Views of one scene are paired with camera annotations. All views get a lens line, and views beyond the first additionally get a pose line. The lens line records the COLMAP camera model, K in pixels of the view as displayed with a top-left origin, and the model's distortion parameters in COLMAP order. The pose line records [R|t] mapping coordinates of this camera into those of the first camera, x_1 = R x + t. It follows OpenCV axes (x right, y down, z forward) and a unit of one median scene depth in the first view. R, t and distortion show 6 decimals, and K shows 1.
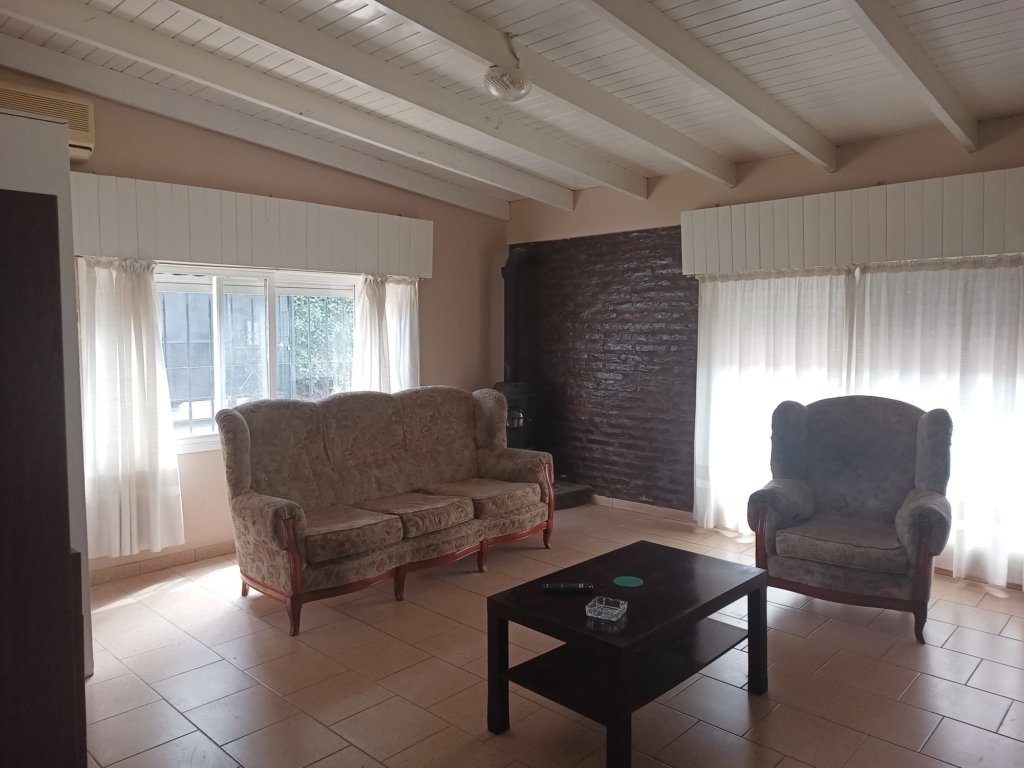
lens RADIAL K [[729.7, 0, 513.7], [0, 729.7, 379.8], [0, 0, 1]] dist [0.011100, 0.000921]
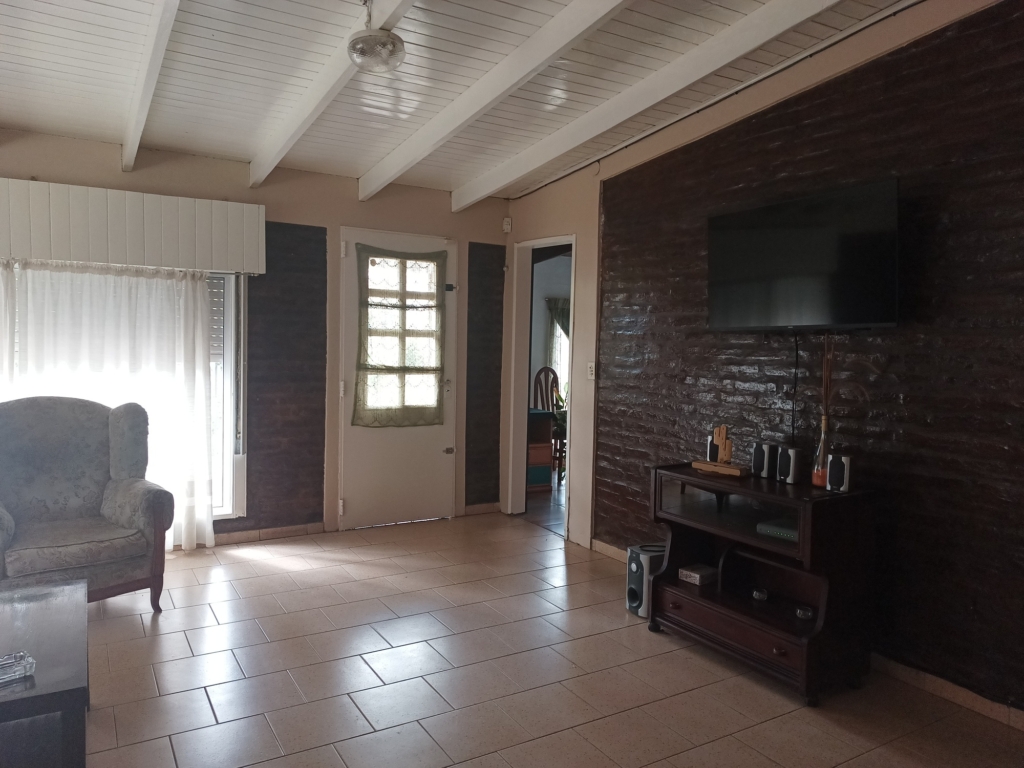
lens RADIAL K [[729.7, 0, 514.2], [0, 729.7, 384.6], [0, 0, 1]] dist [0.011100, 0.000921]
pose [[0.277703, -0.047244, 0.959504, -0.298159], [0.040067, 0.998491, 0.037567, -0.005678], [-0.959831, 0.028012, 0.279177, 0.135786]]
